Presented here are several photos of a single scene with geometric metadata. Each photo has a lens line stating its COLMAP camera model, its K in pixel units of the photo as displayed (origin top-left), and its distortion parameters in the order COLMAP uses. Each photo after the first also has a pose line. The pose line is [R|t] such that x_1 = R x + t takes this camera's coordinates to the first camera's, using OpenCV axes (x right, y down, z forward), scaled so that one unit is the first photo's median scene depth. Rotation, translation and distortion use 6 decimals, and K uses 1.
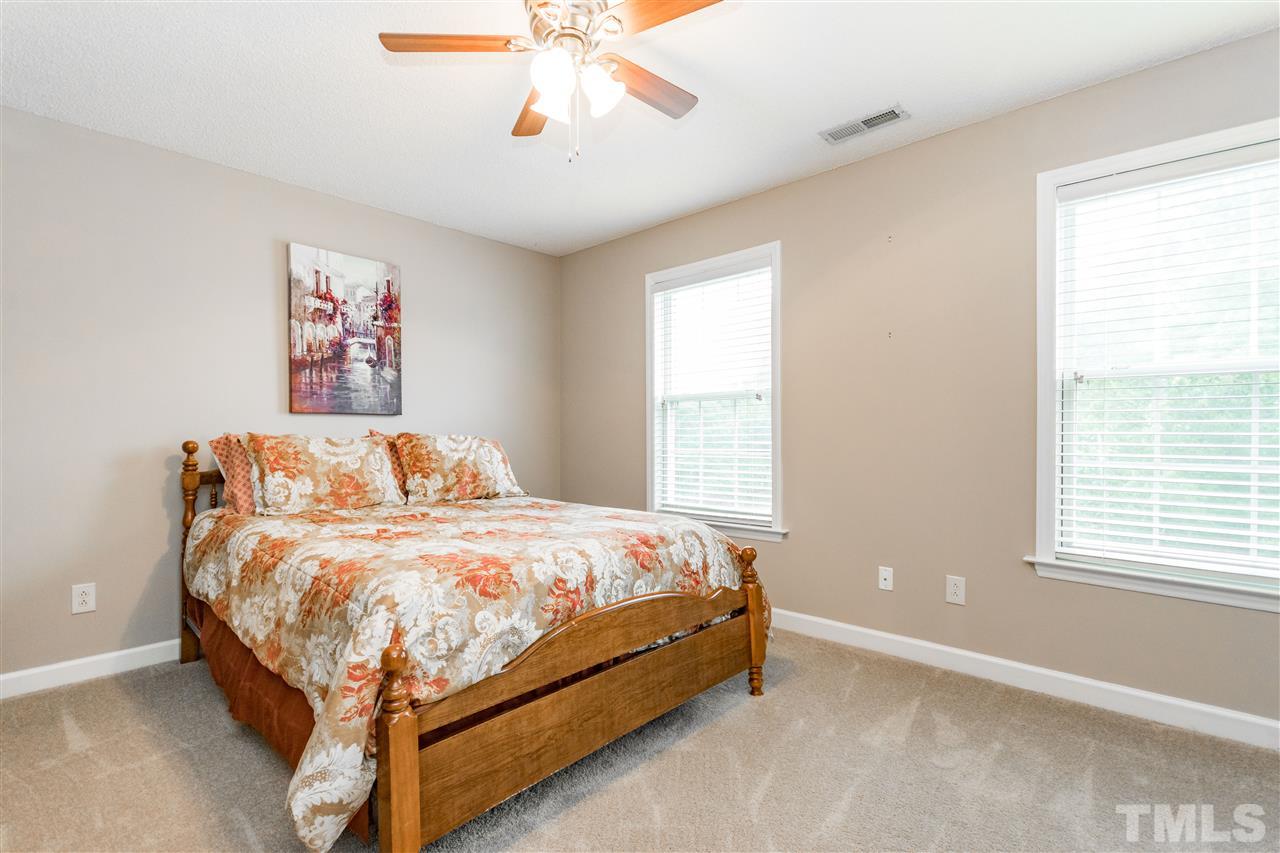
lens RADIAL K [[592.2, 0, 638.1], [0, 592.2, 438.7], [0, 0, 1]] dist [0.004356, 0.001653]
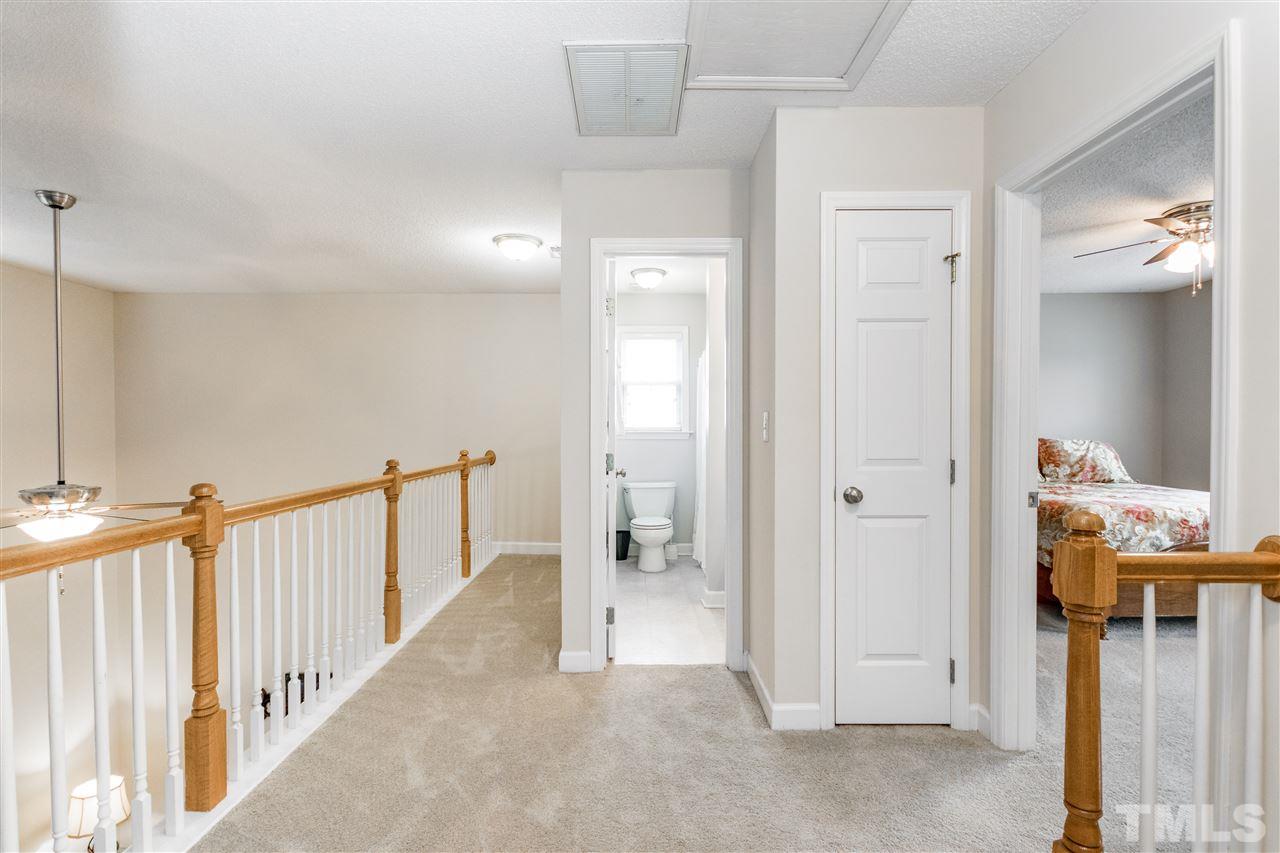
lens RADIAL K [[592.2, 0, 638.1], [0, 592.2, 438.7], [0, 0, 1]] dist [0.004356, 0.001653]
pose [[0.687406, 0.012631, -0.726163, 0.027137], [-0.006314, 0.999915, 0.011415, -0.020985], [0.726246, -0.003262, 0.687427, -0.923079]]
